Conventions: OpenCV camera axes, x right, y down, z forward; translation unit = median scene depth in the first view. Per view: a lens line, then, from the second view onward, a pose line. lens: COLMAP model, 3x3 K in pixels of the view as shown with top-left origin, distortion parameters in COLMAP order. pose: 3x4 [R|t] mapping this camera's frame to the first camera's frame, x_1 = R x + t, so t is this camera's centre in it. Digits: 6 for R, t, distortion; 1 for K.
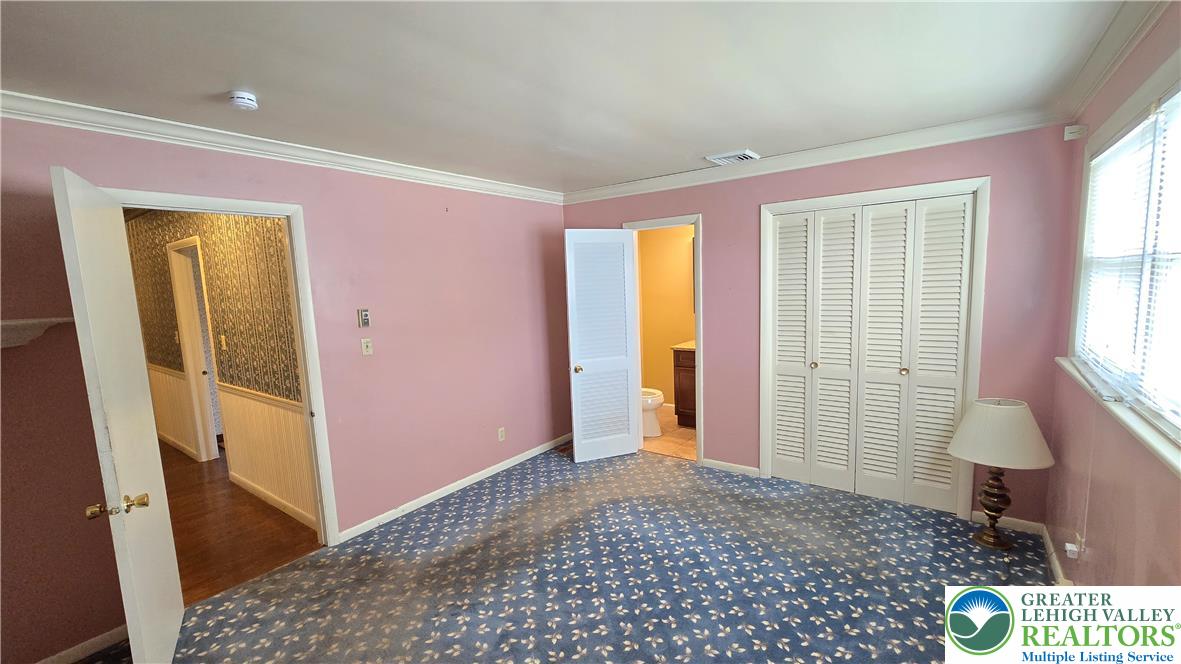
lens RADIAL K [[483.0, 0, 592.3], [0, 483.0, 336.7], [0, 0, 1]] dist [-0.001387, 0.001048]
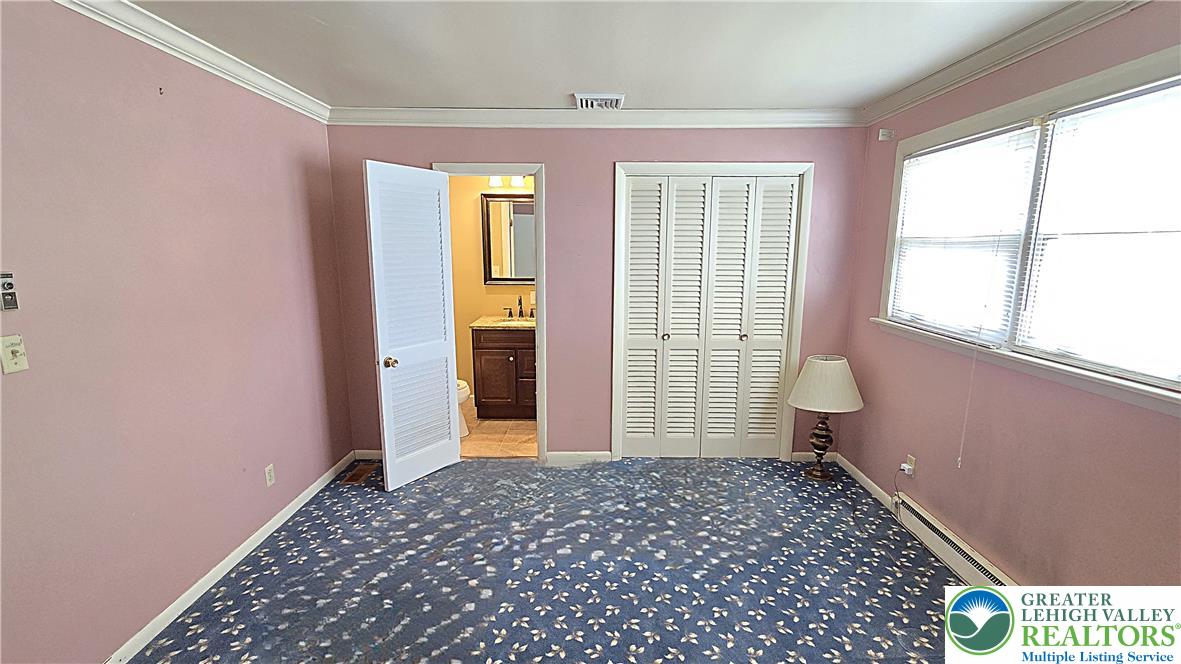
lens RADIAL K [[521.9, 0, 591.3], [0, 521.9, 336.4], [0, 0, 1]] dist [0.002443, 0.000078]
pose [[0.805424, -0.059136, 0.589741, -0.293505], [0.032013, 0.997898, 0.056342, -0.005761], [-0.591833, -0.026500, 0.805625, 0.246494]]
